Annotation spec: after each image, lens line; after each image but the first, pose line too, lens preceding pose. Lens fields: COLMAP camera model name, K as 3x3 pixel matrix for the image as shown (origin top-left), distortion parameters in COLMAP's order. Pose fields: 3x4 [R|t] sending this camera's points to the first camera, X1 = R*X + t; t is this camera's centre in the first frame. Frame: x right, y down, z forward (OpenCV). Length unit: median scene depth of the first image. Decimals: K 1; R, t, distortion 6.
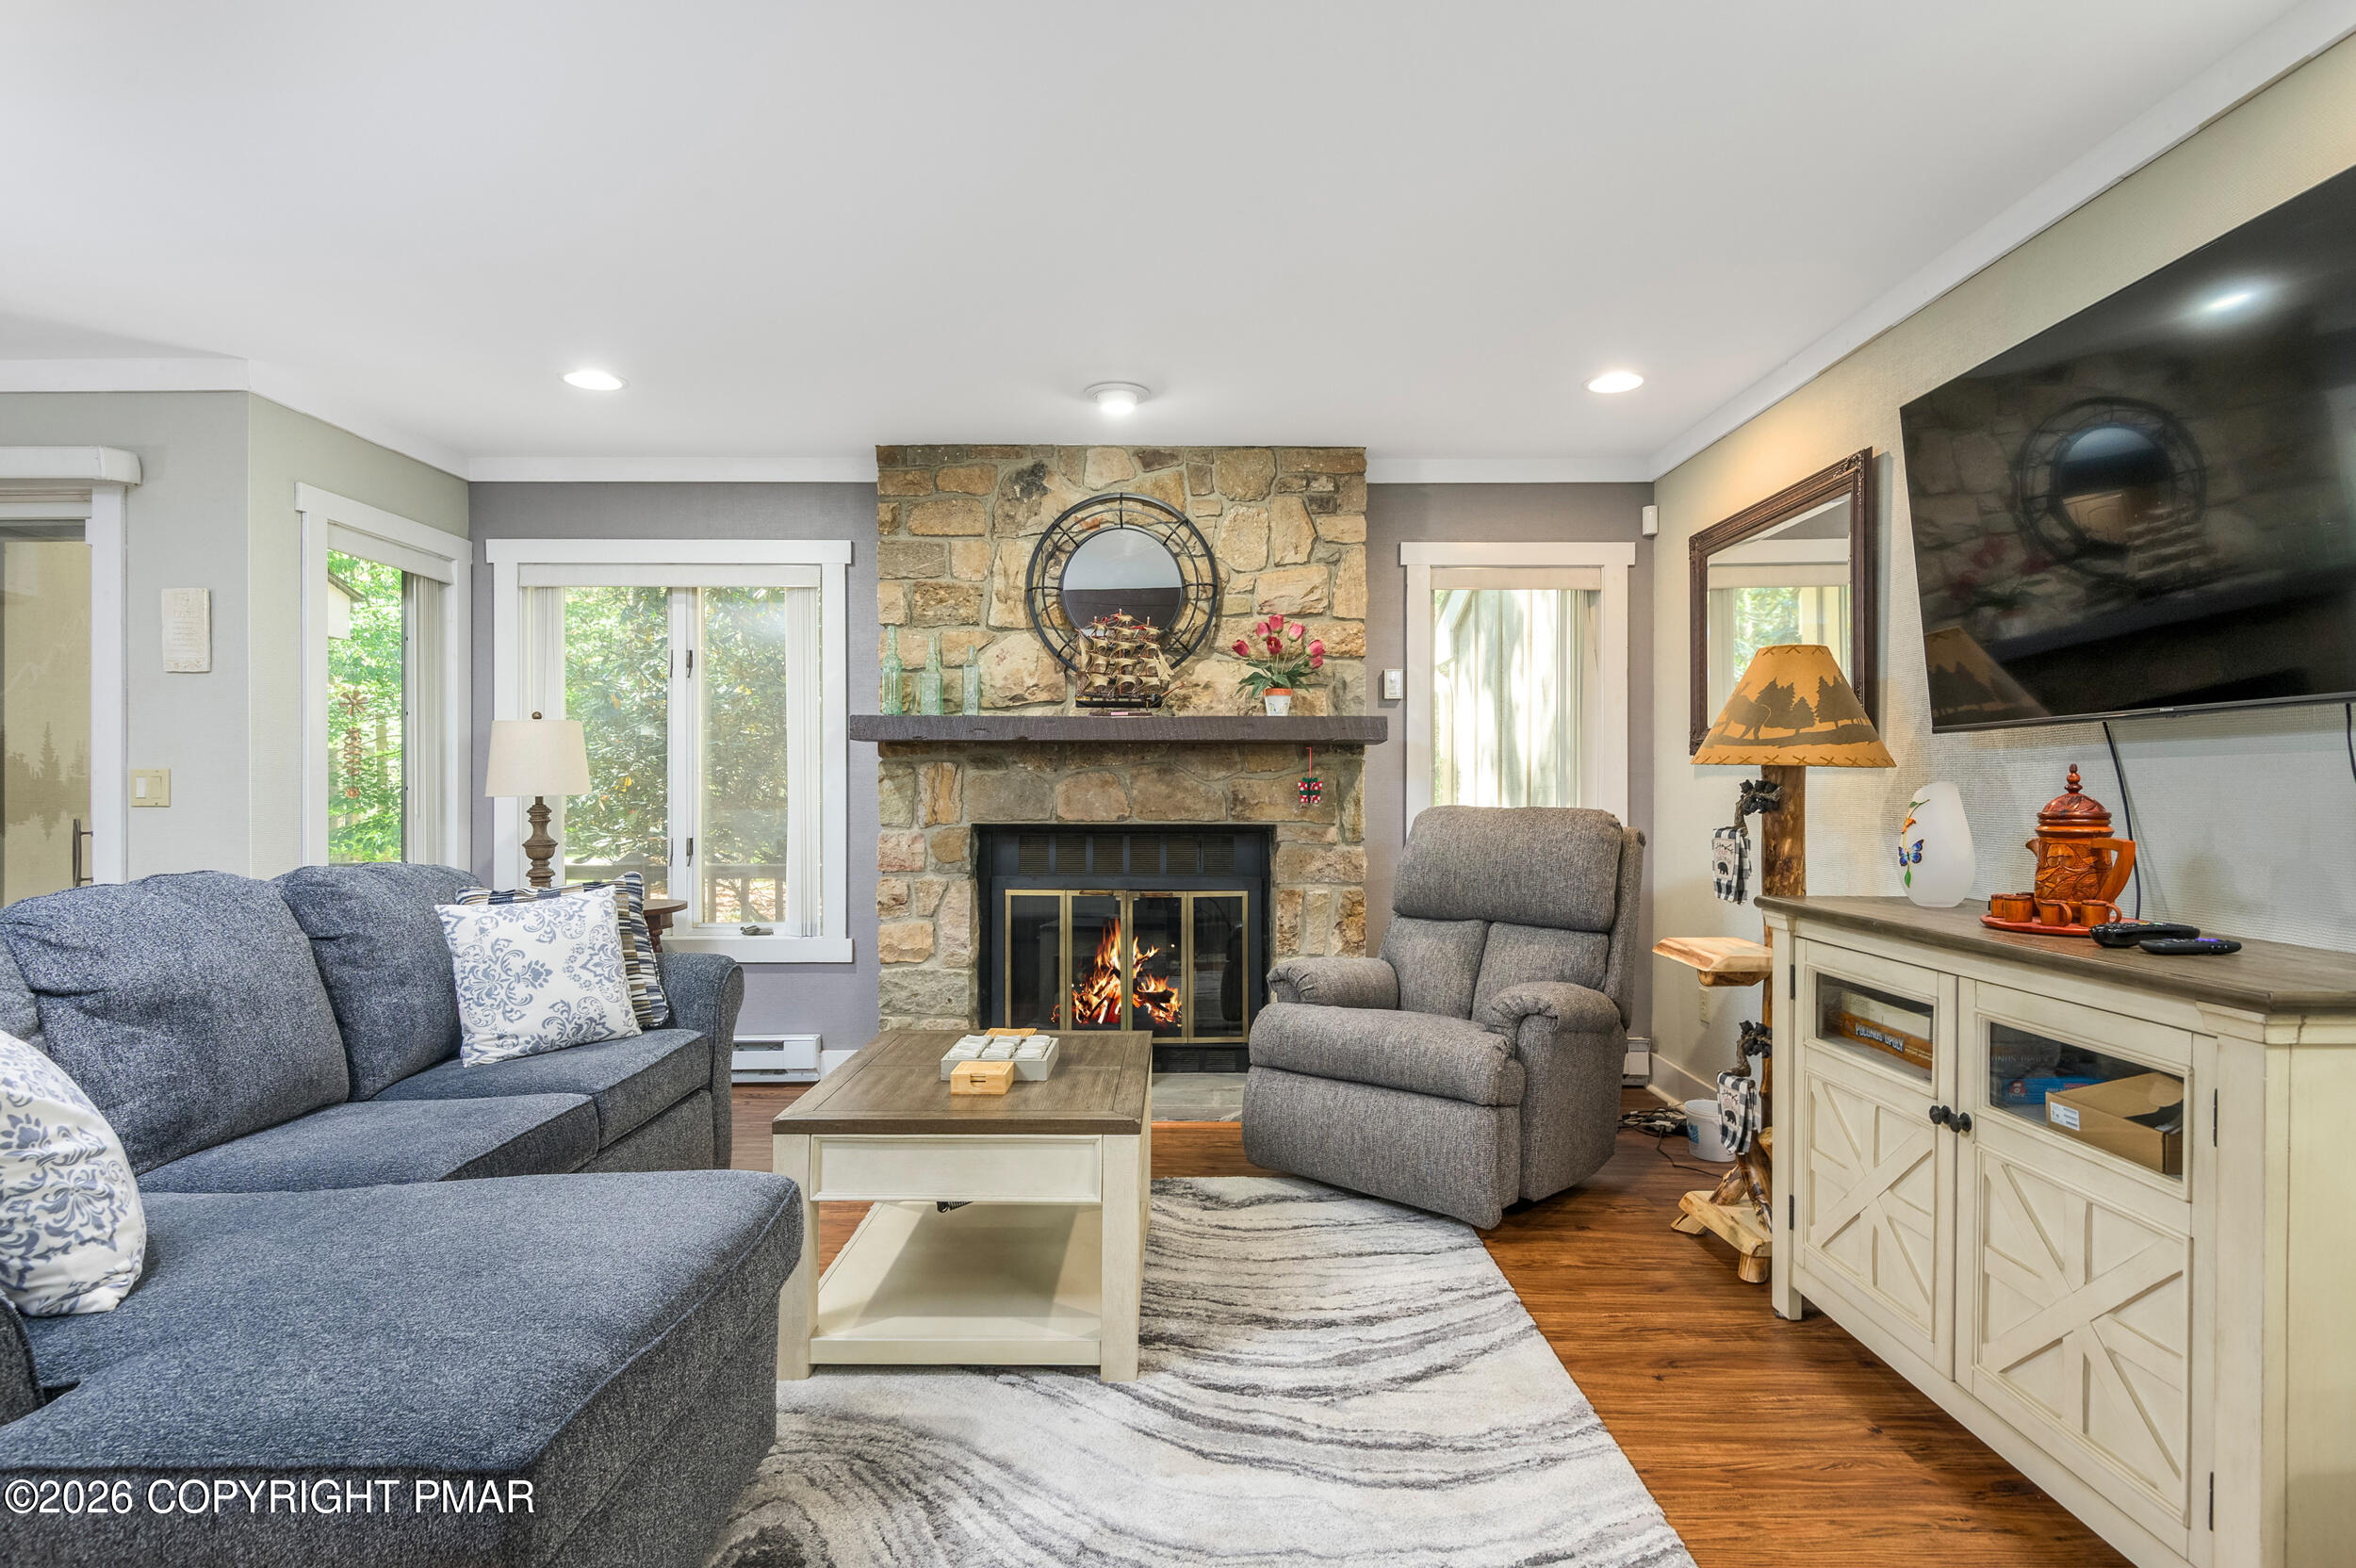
lens RADIAL K [[1190.0, 0, 1185.3], [0, 1190.0, 789.5], [0, 0, 1]] dist [0.029472, -0.015152]
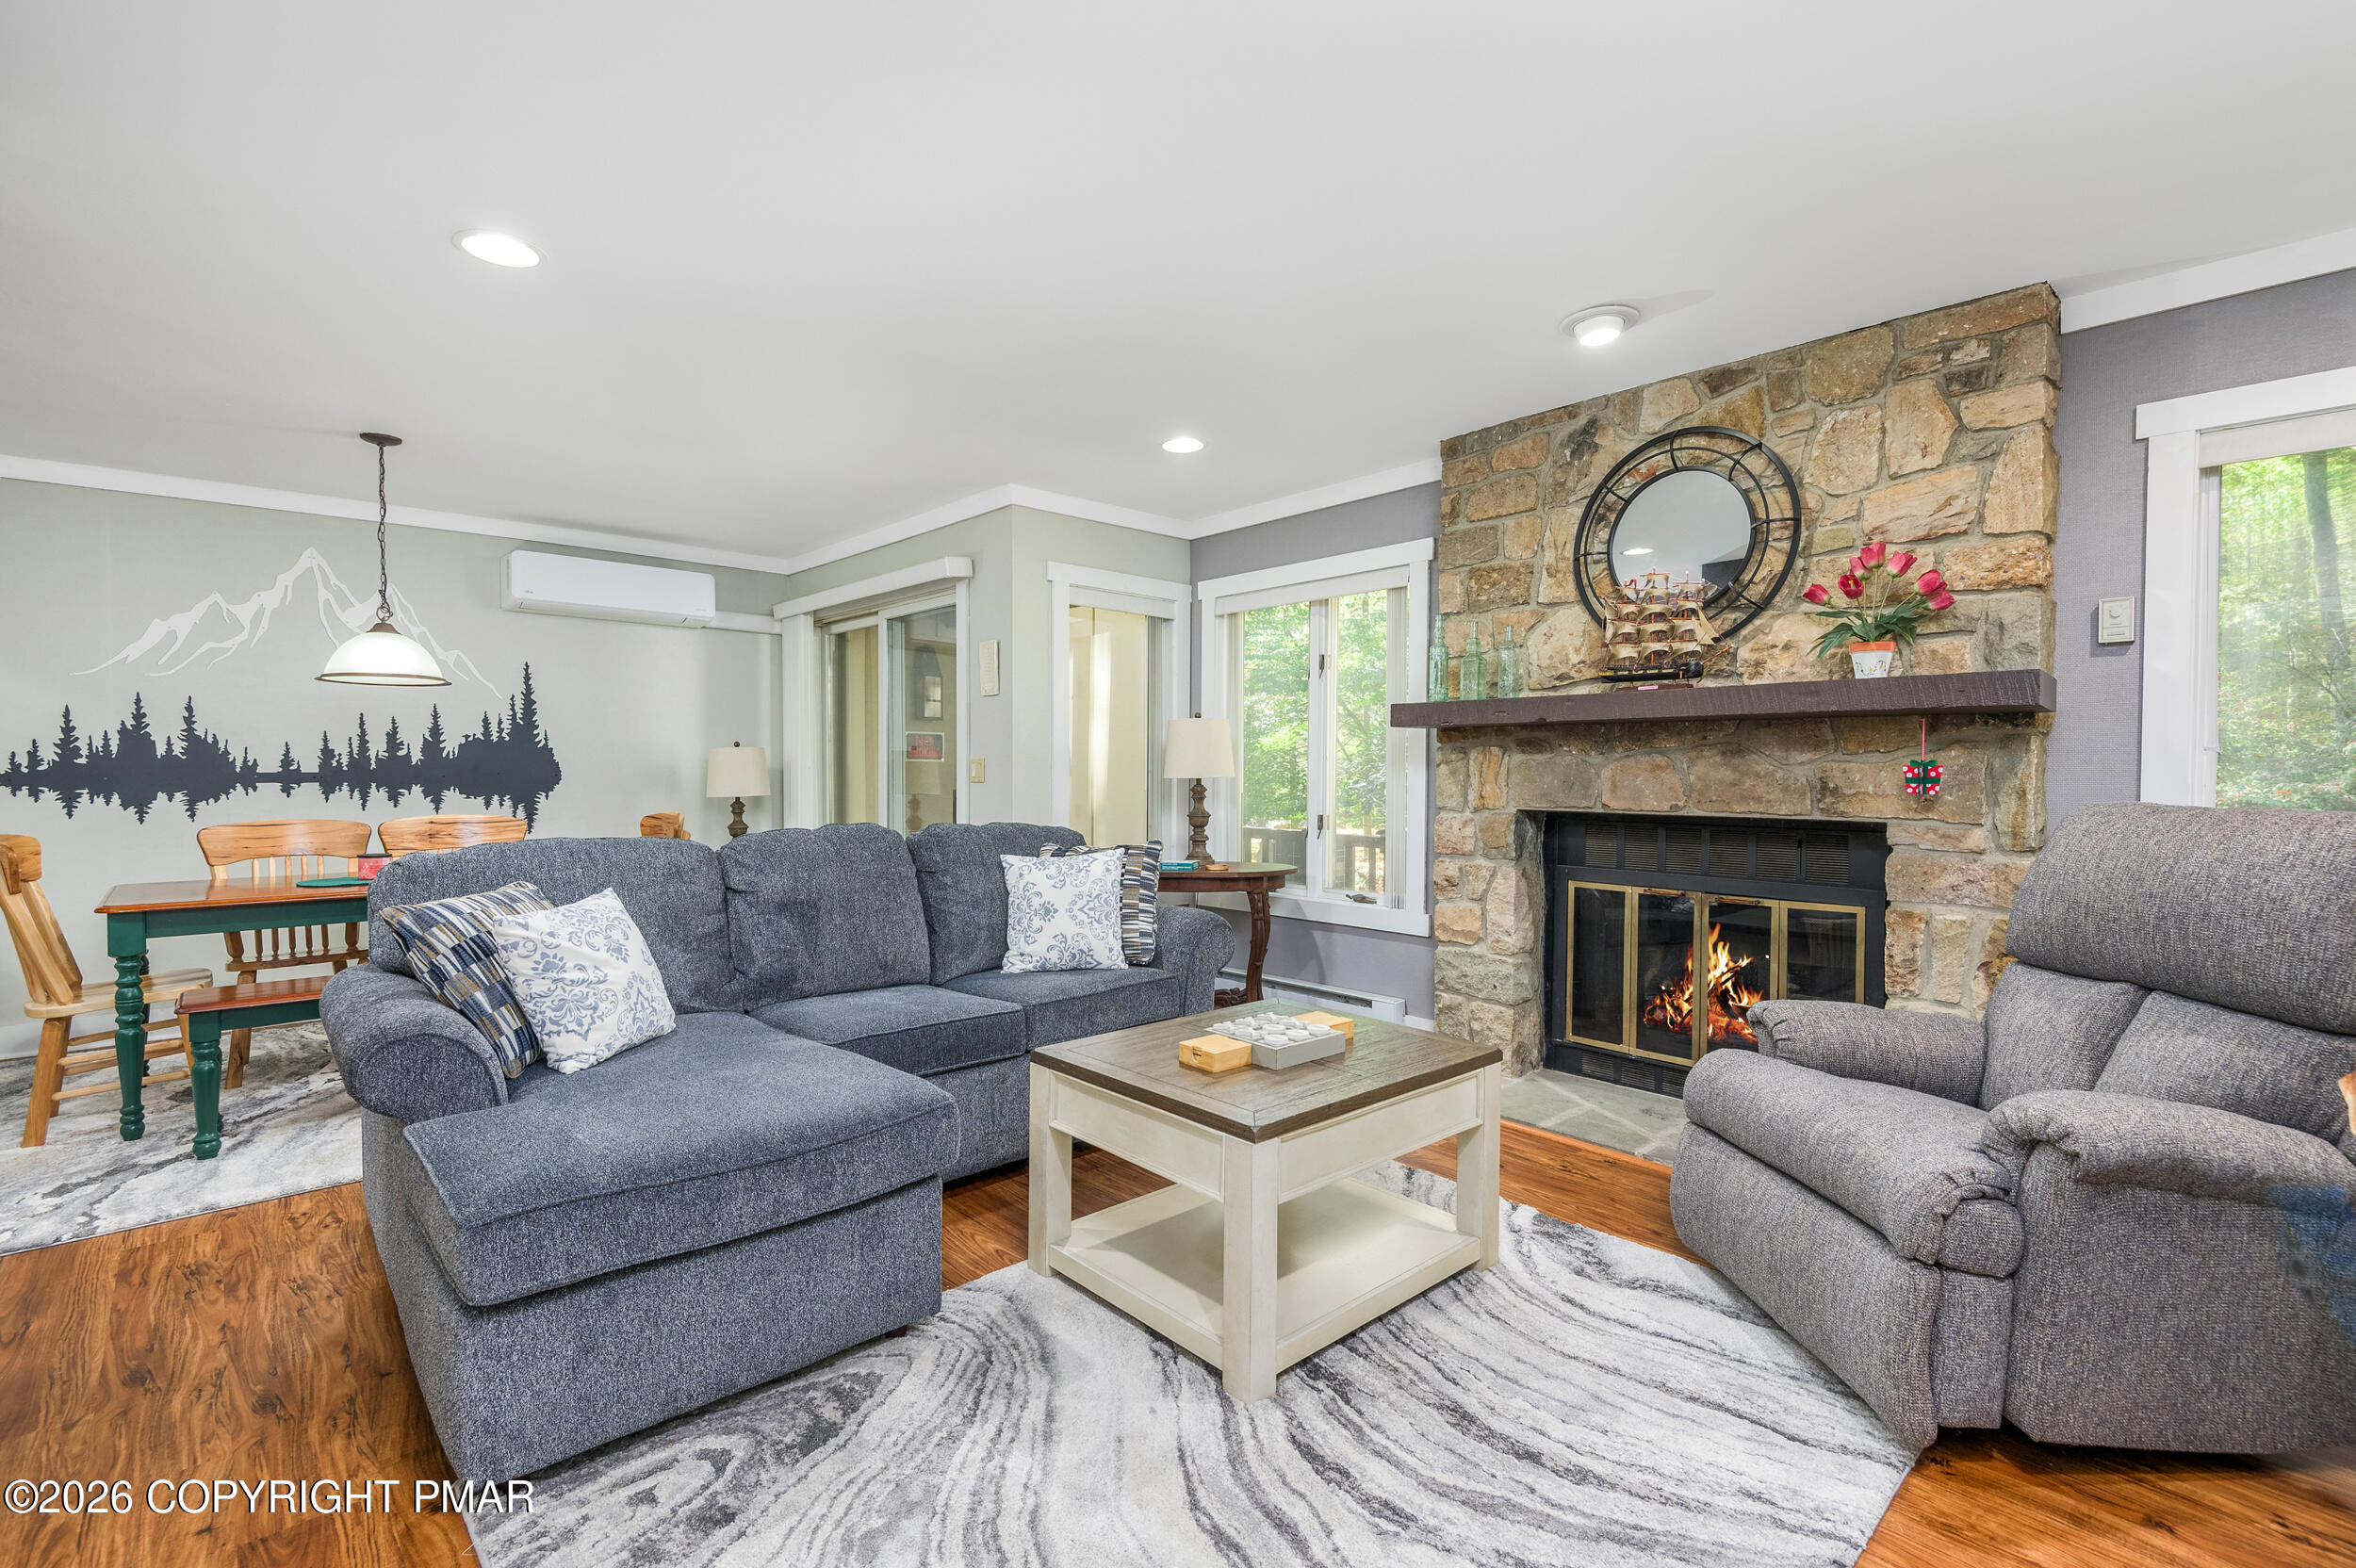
lens RADIAL K [[1065.3, 0, 1181.7], [0, 1065.3, 790.6], [0, 0, 1]] dist [0.025758, -0.011762]
pose [[0.674626, 0.016008, -0.737987, 0.279740], [-0.004154, 0.999831, 0.017890, -0.000984], [0.738148, -0.009003, 0.674578, 0.208378]]
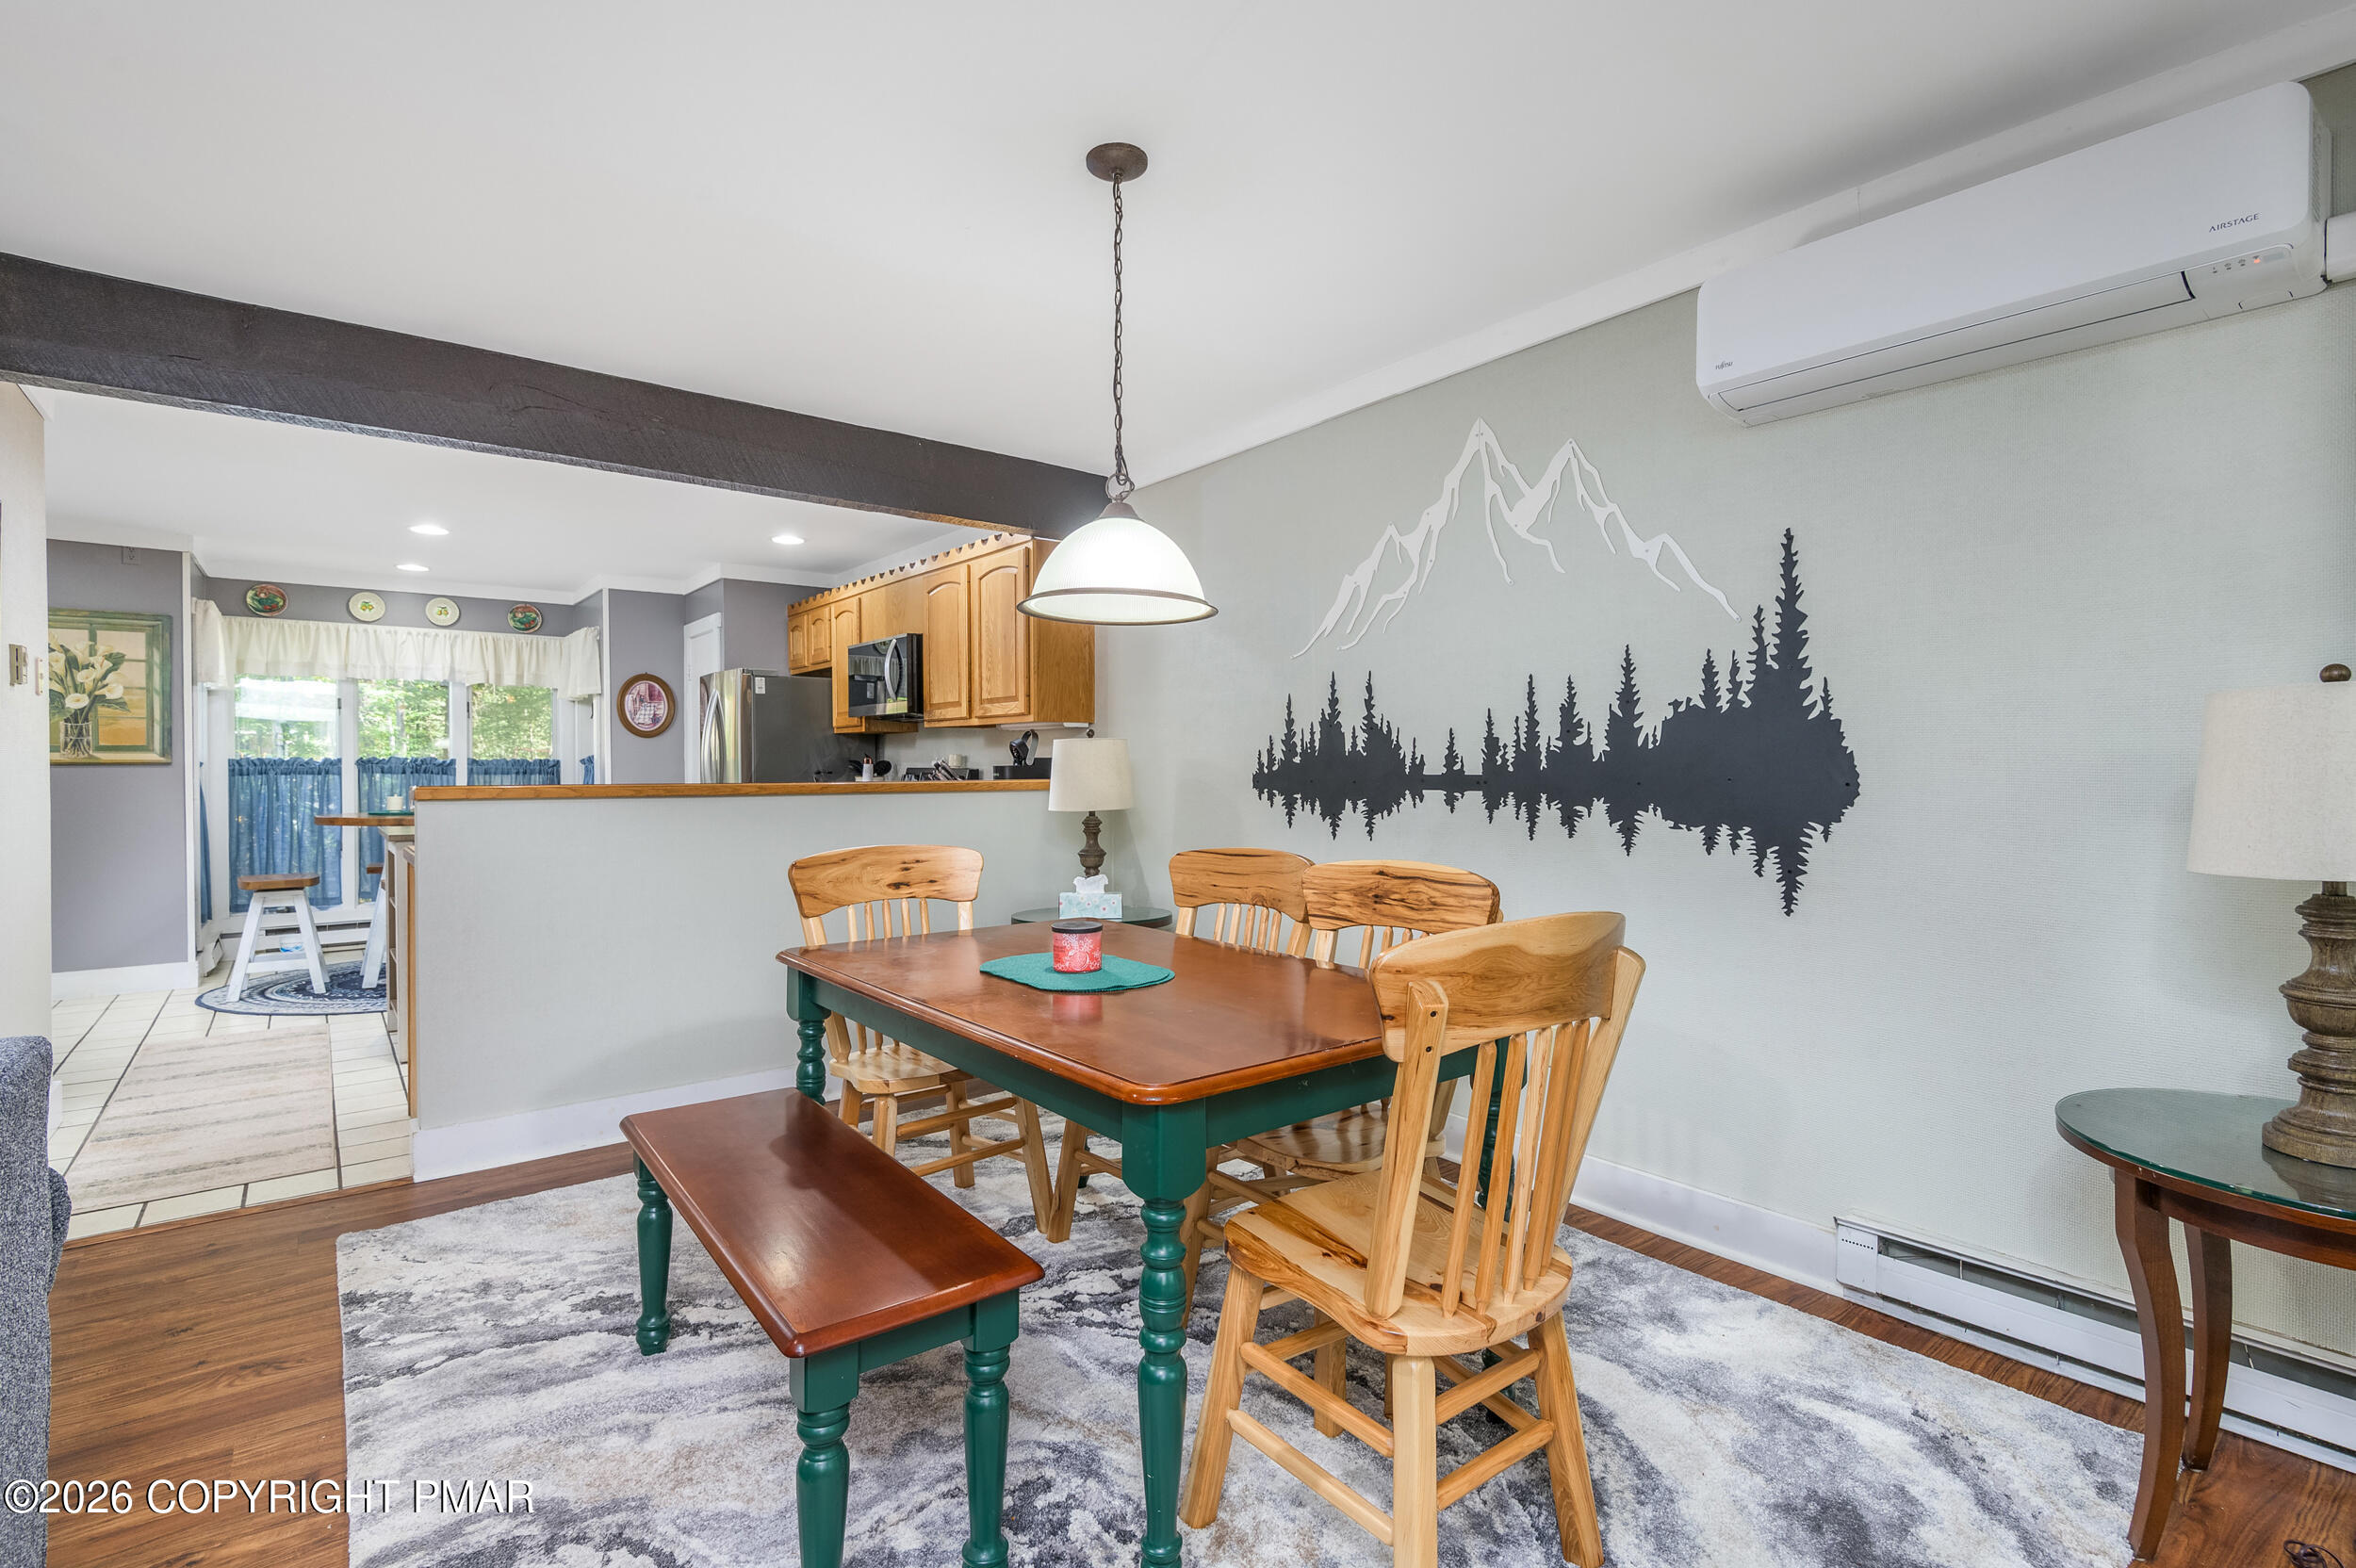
lens RADIAL K [[1065.3, 0, 1180.4], [0, 1065.3, 775.5], [0, 0, 1]] dist [0.025758, -0.011762]
pose [[-0.787514, 0.009110, -0.616230, -0.570814], [0.001087, 0.999910, 0.013392, -0.005330], [0.616296, 0.009877, -0.787453, 0.734085]]
